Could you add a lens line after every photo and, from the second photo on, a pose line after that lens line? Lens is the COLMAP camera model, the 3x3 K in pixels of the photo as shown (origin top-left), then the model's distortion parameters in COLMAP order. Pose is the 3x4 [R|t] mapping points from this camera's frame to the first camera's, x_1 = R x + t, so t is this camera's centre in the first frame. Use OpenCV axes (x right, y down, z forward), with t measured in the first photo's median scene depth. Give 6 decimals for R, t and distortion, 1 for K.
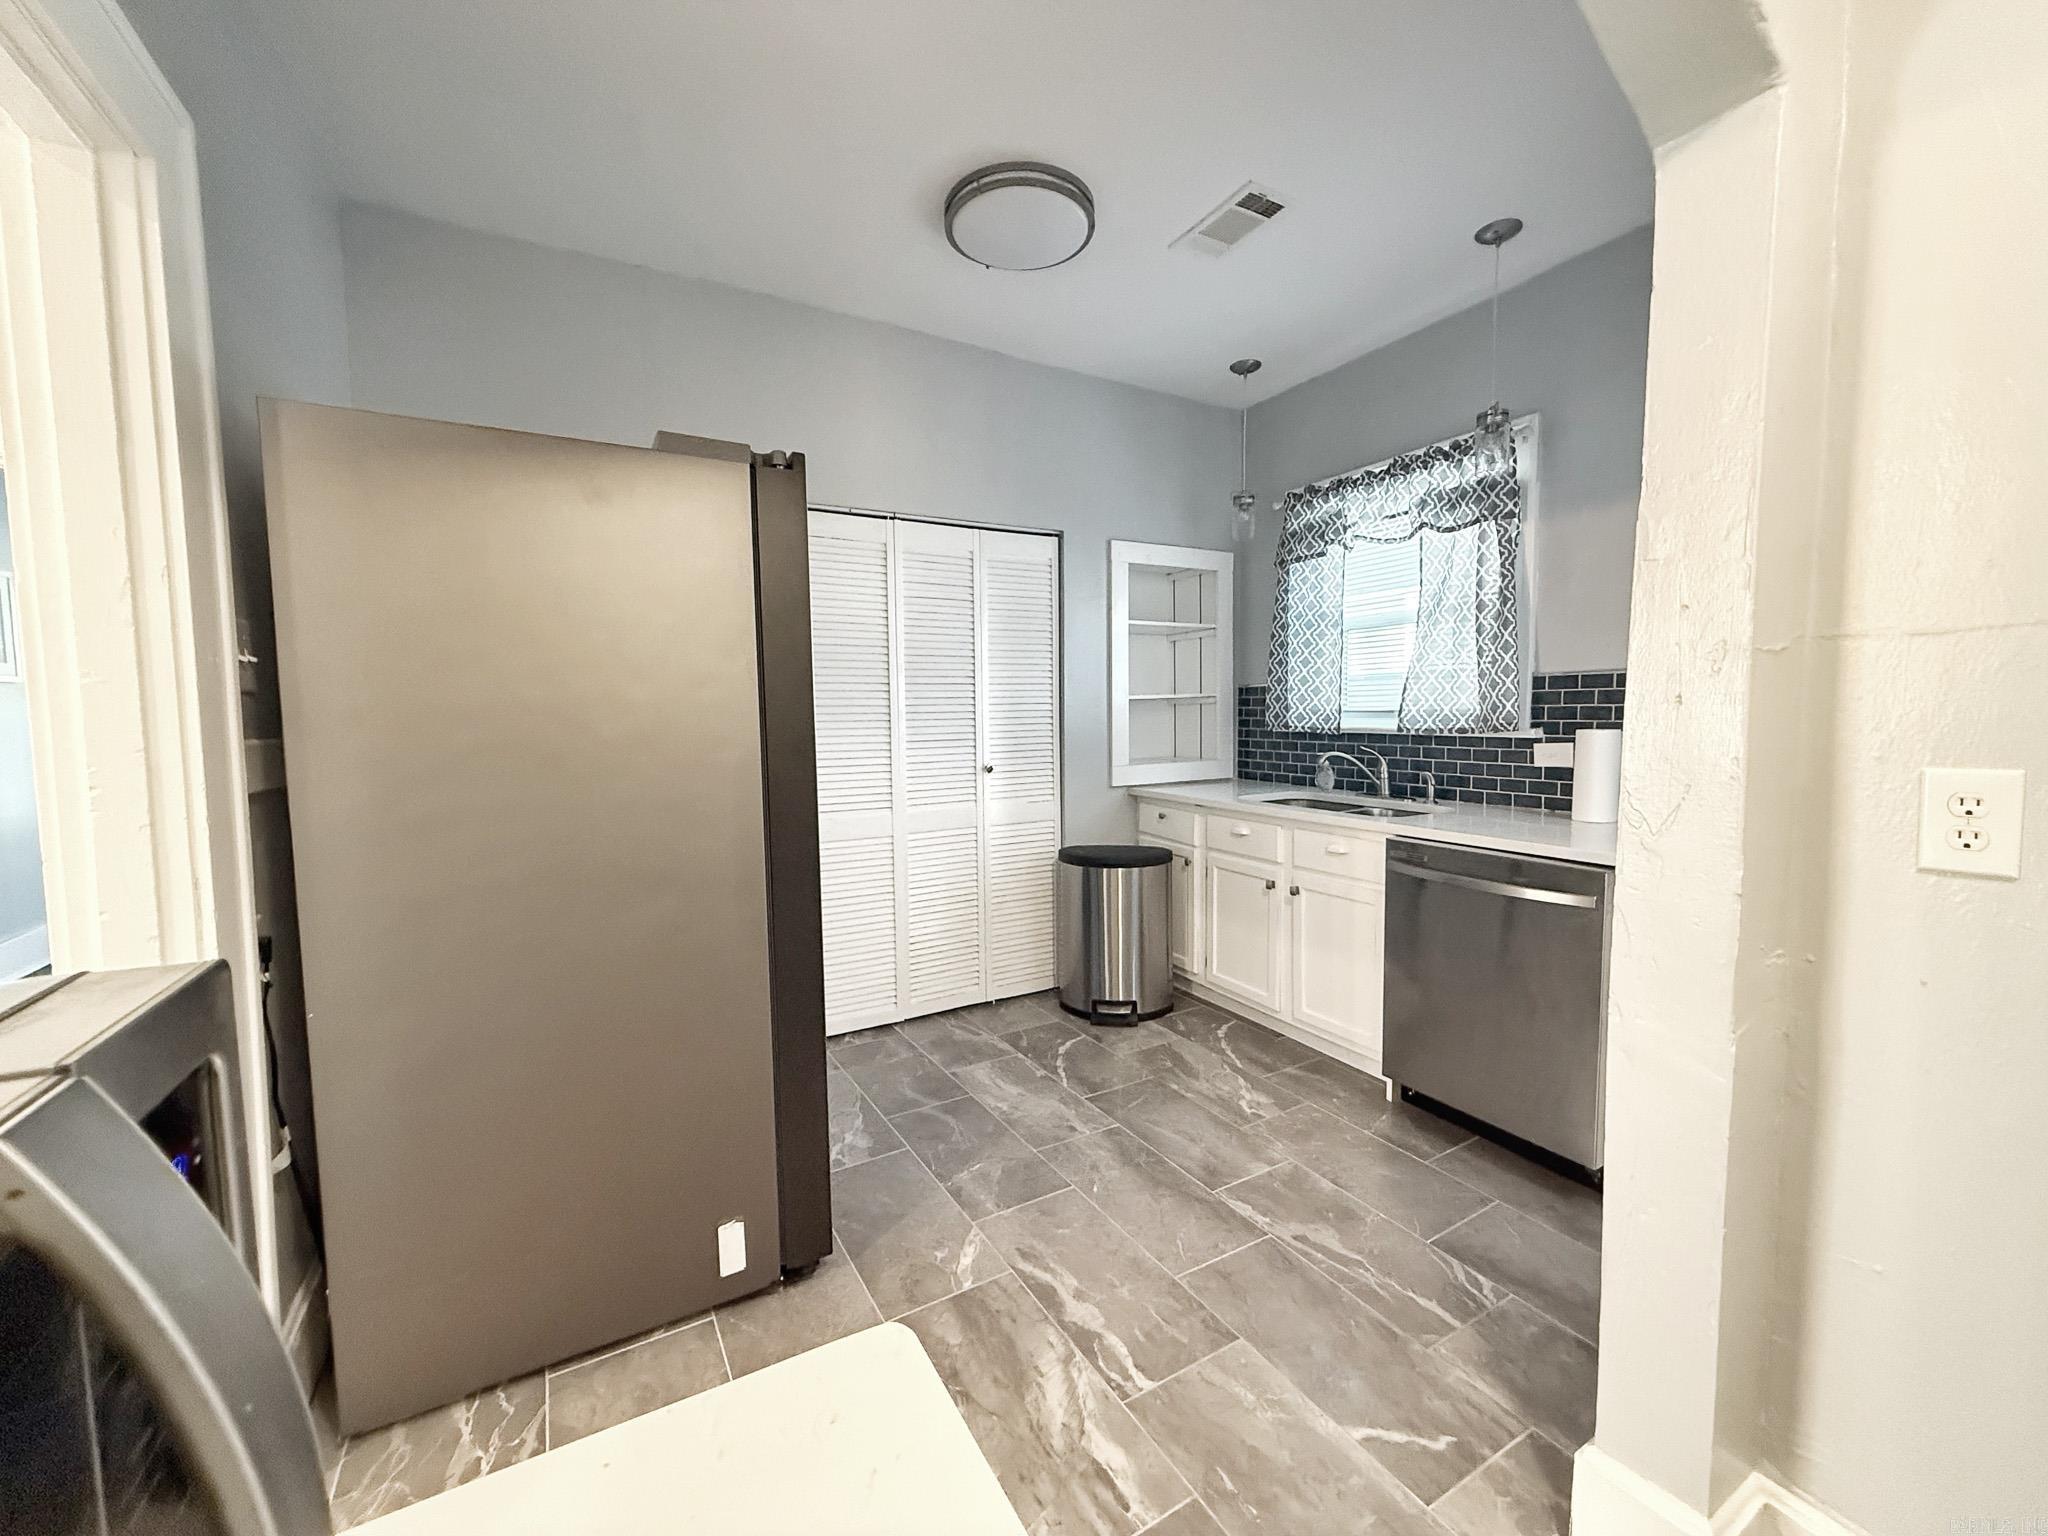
lens RADIAL K [[816.2, 0, 1020.2], [0, 816.2, 767.8], [0, 0, 1]] dist [0.000650, 0.000070]
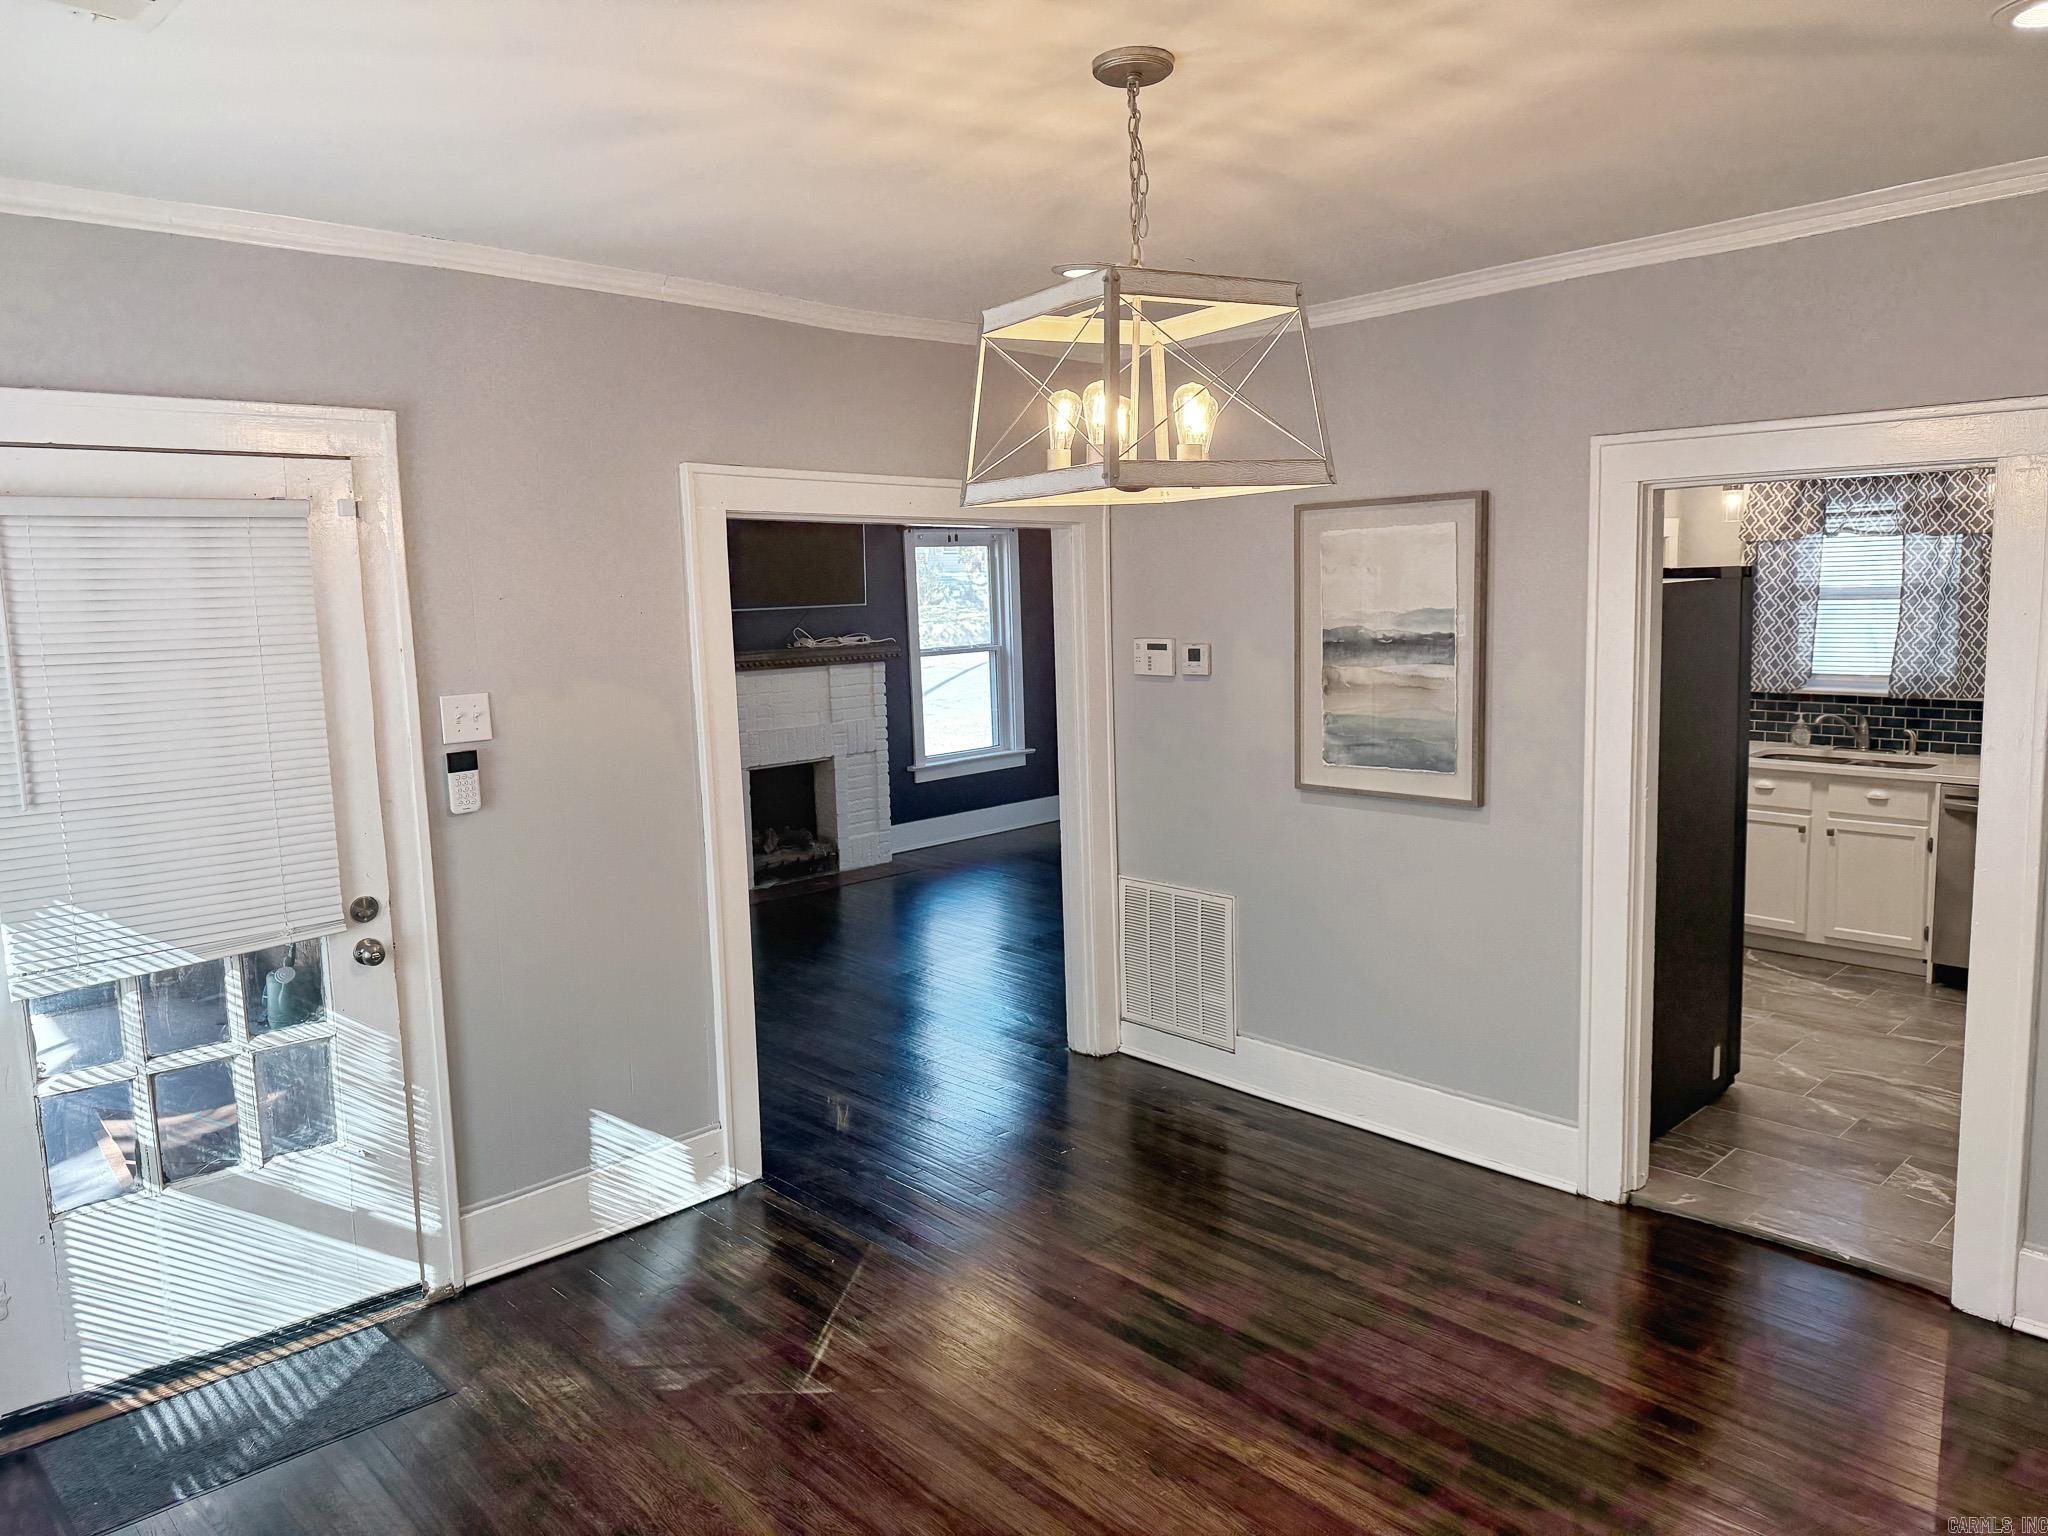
lens RADIAL K [[1436.8, 0, 1019.7], [0, 1436.8, 764.6], [0, 0, 1]] dist [0.054615, -0.065377]
pose [[0.970823, -0.046269, 0.235291, -1.322442], [0.032719, 0.997591, 0.061172, -0.120013], [-0.237555, -0.051689, 0.969998, -0.798795]]
